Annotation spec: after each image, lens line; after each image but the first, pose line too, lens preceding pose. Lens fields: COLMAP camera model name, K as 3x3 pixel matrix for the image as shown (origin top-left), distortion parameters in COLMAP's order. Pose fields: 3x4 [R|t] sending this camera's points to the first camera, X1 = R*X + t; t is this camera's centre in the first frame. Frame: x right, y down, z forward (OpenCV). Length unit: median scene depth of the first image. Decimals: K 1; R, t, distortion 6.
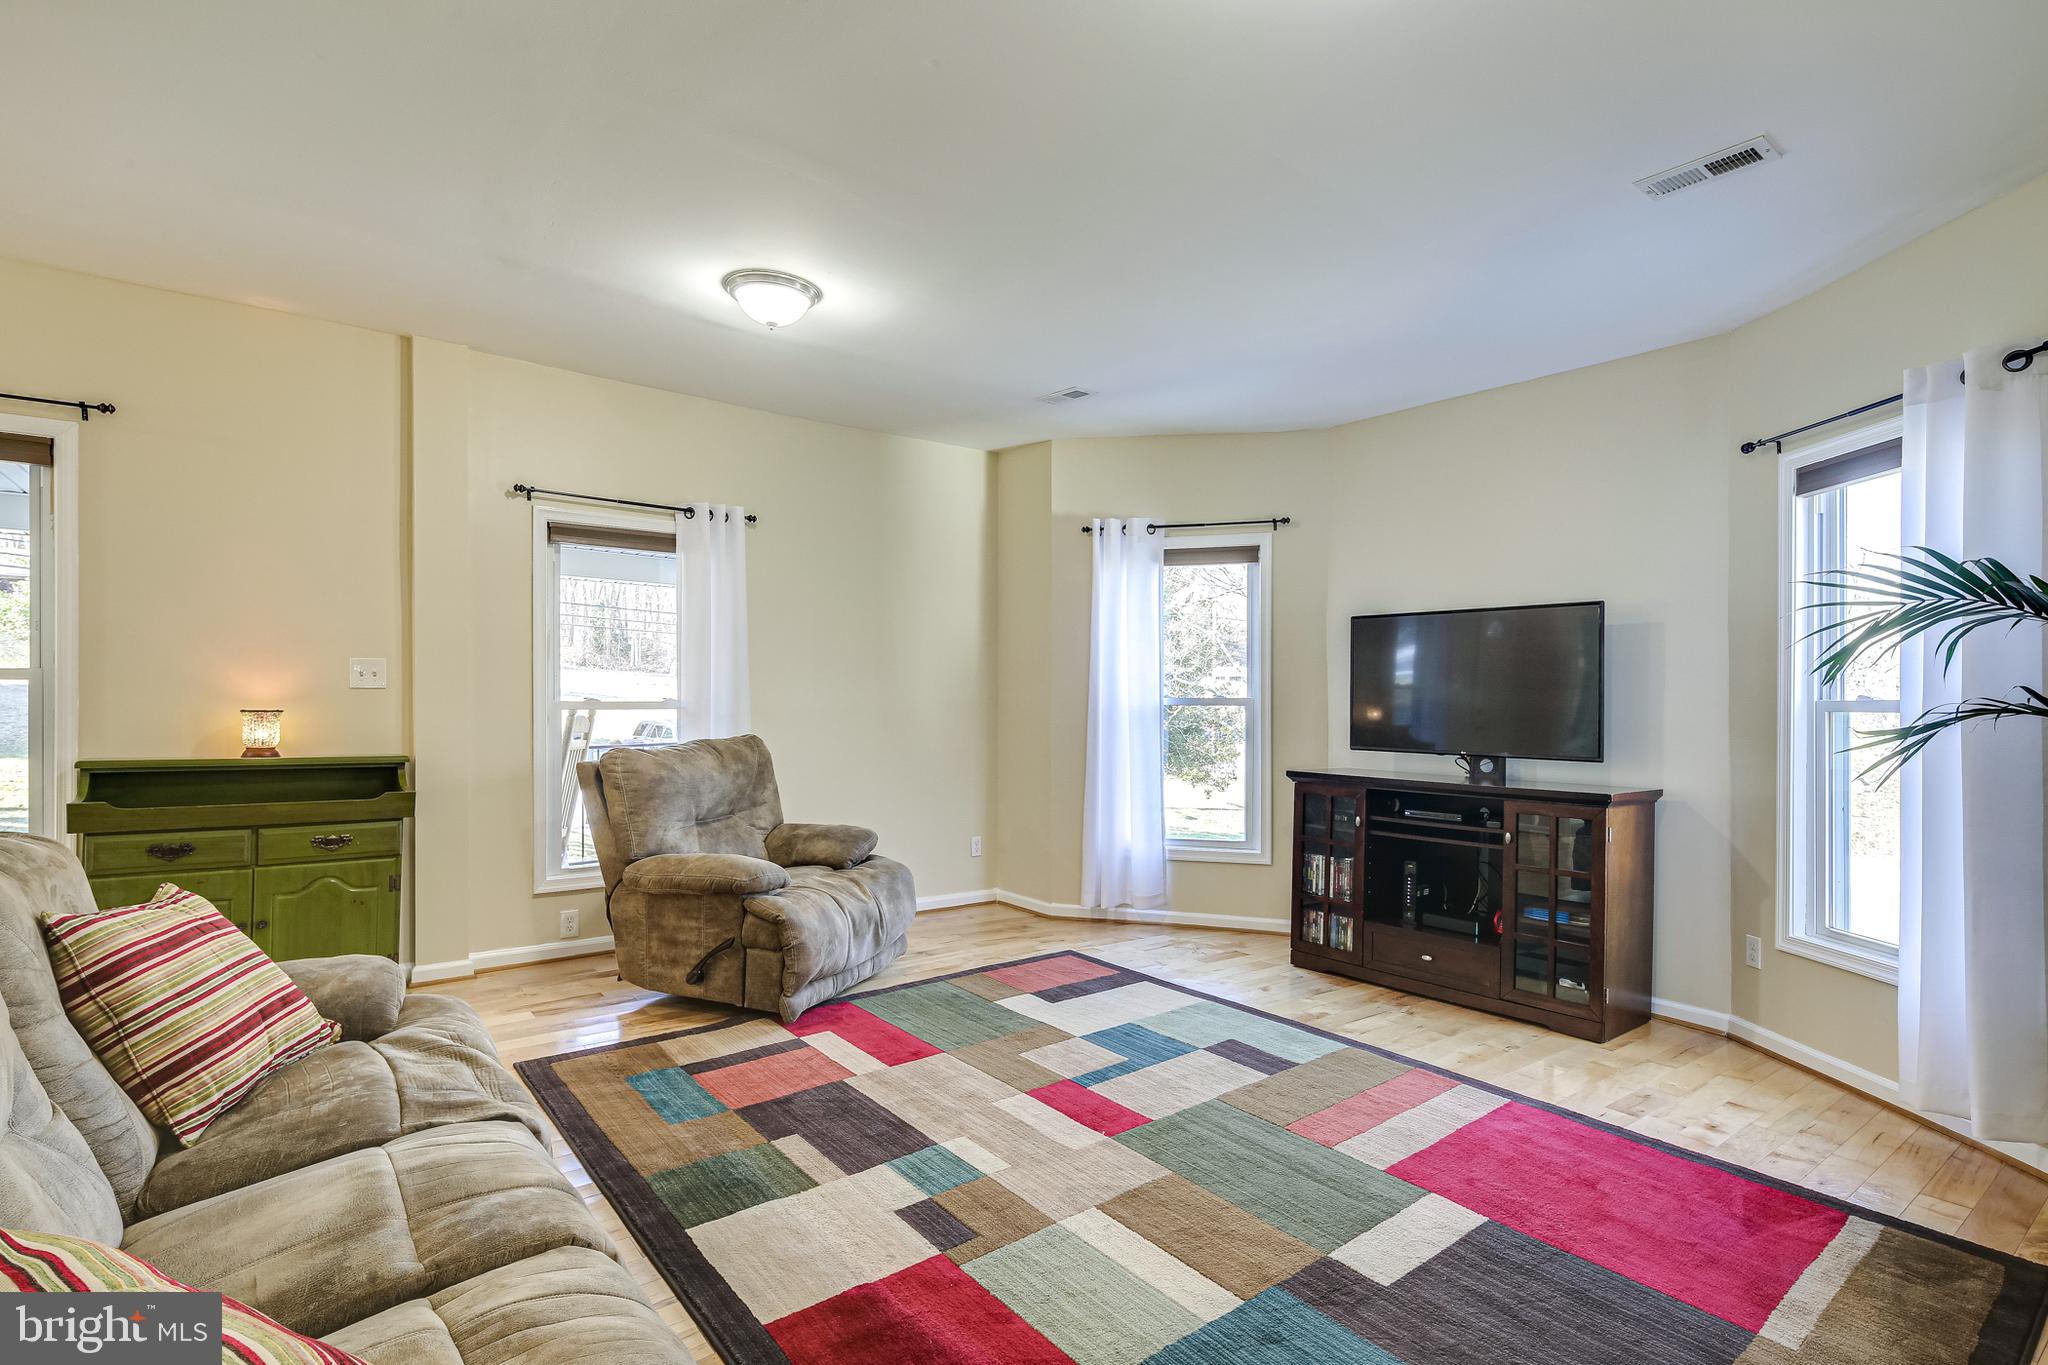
lens RADIAL K [[1002.7, 0, 1024.3], [0, 1002.7, 685.2], [0, 0, 1]] dist [0.004803, -0.004411]
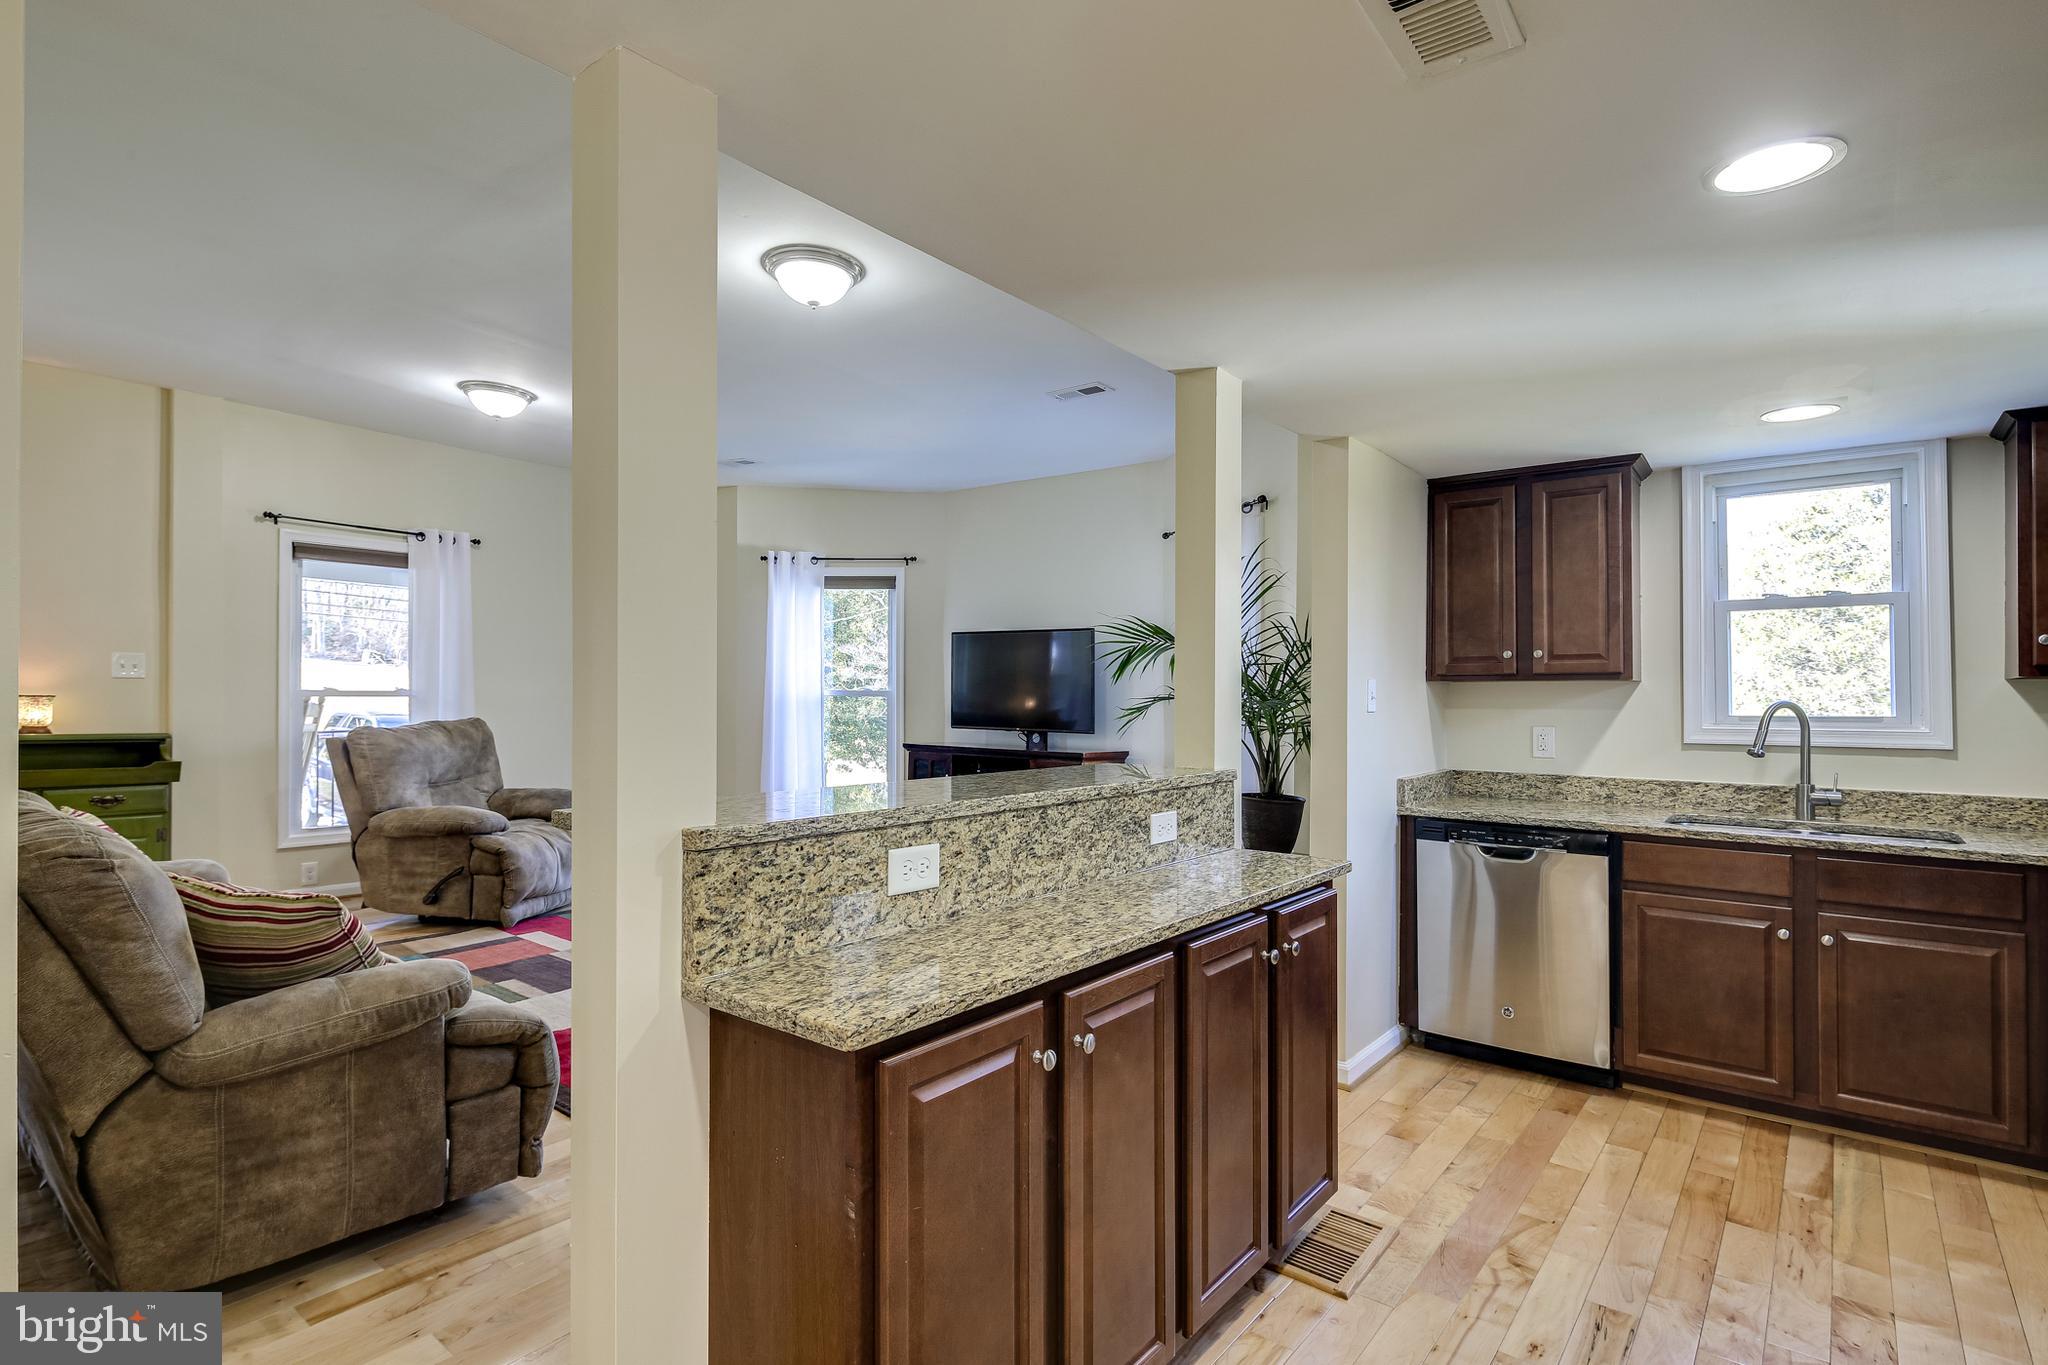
lens RADIAL K [[1002.7, 0, 1021.4], [0, 1002.7, 685.3], [0, 0, 1]] dist [0.004803, -0.004411]
pose [[0.970620, 0.007321, 0.240505, 0.105709], [-0.008818, 0.999948, 0.005148, -0.004115], [-0.240455, -0.007118, 0.970634, -0.460687]]
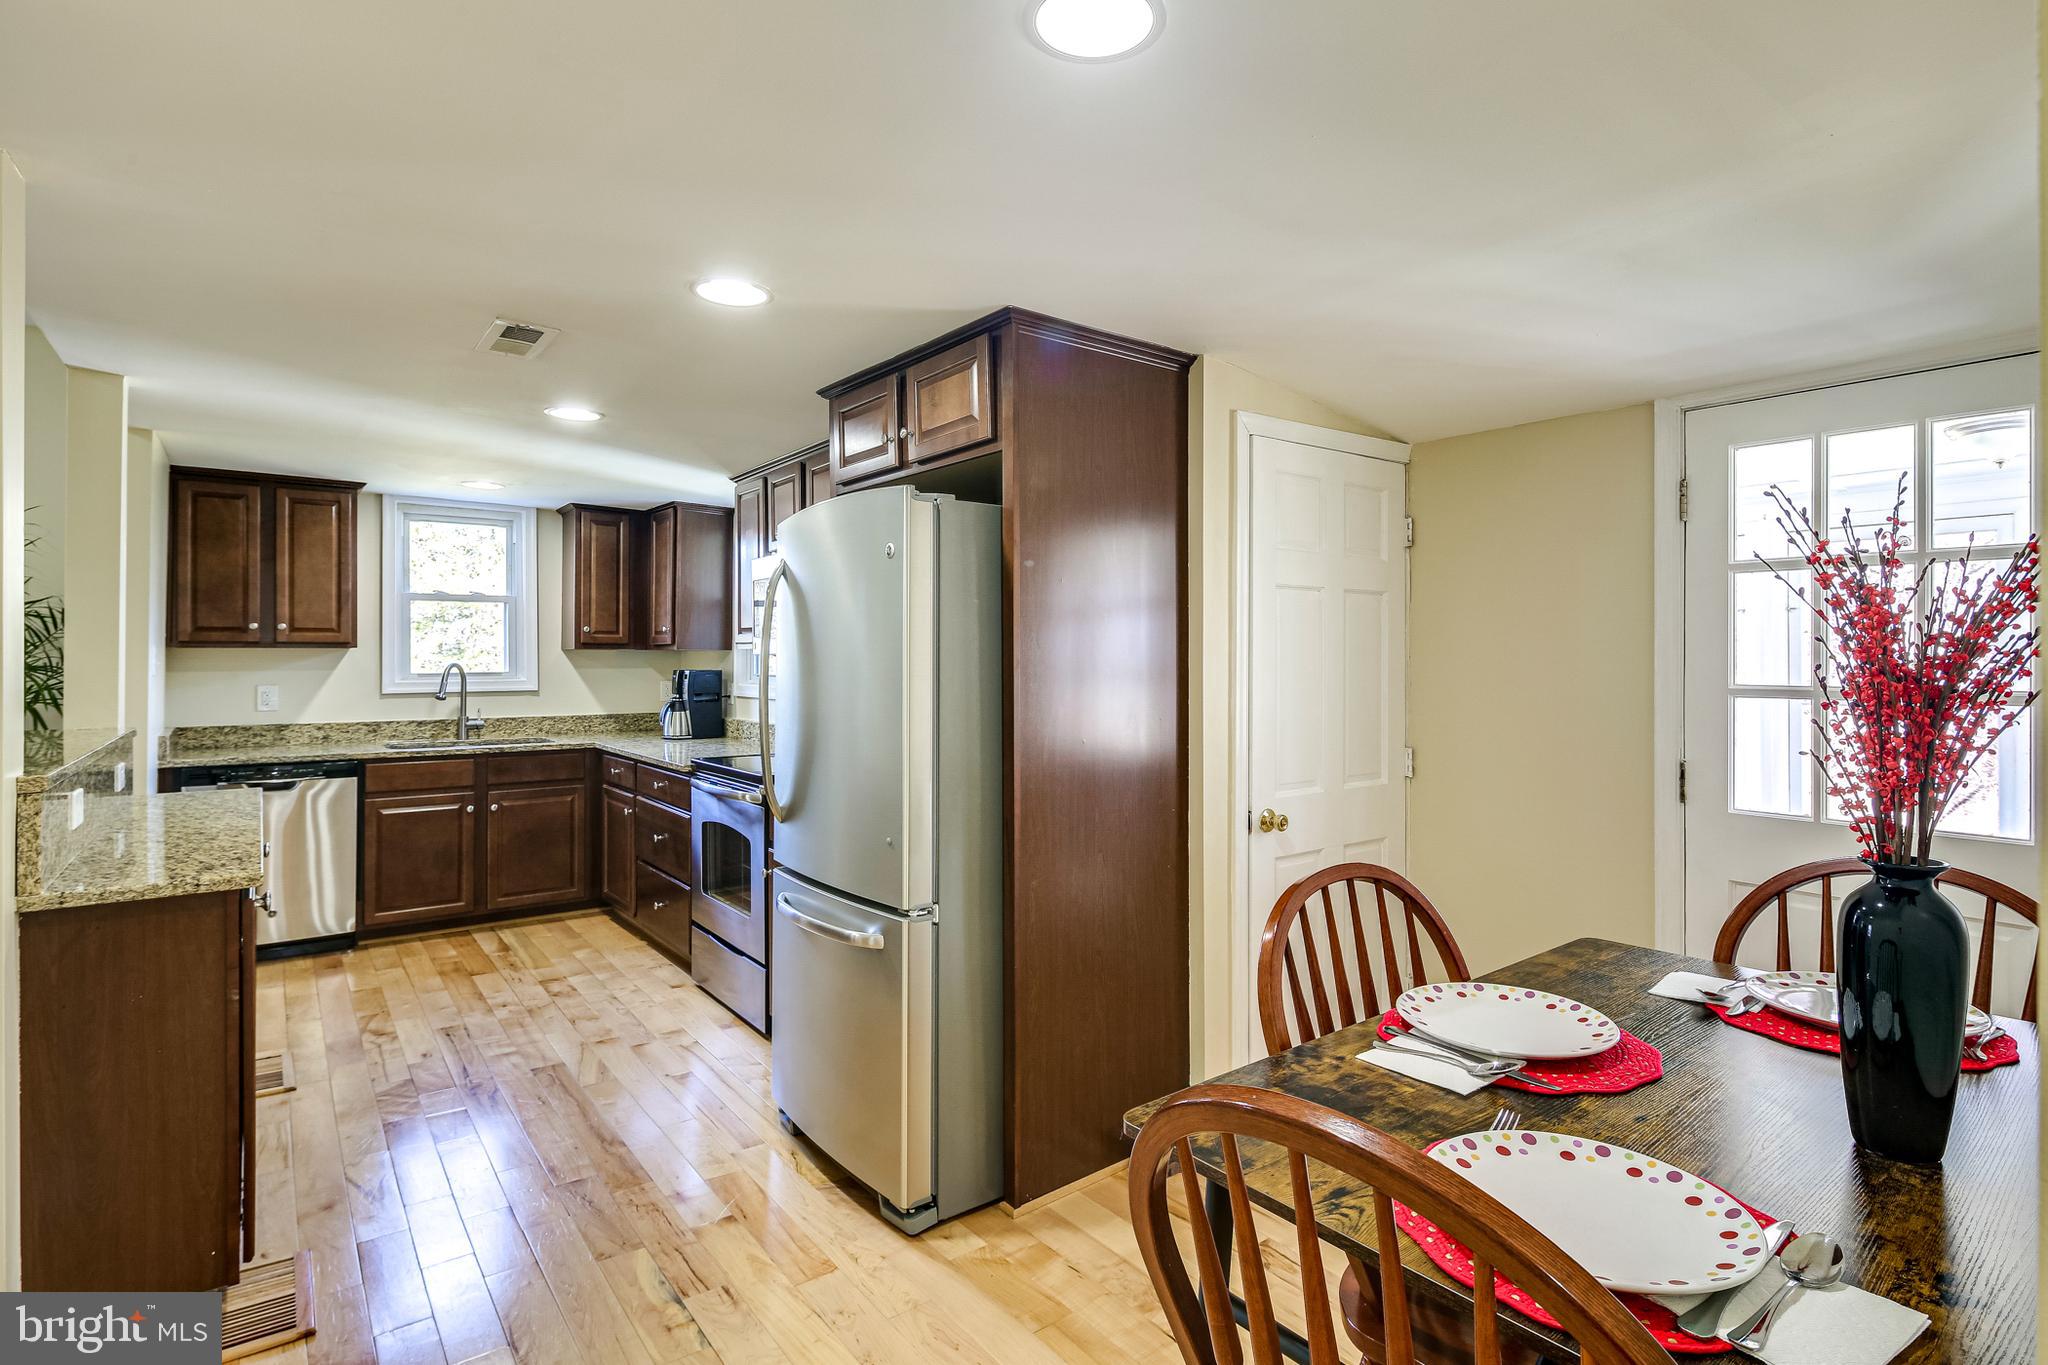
lens RADIAL K [[1002.7, 0, 1015.3], [0, 1002.7, 658.4], [0, 0, 1]] dist [0.004803, -0.004411]
pose [[0.011743, -0.000935, 0.999931, -0.361356], [-0.016856, 0.999857, 0.001133, -0.011463], [-0.999789, -0.016868, 0.011726, -0.534081]]
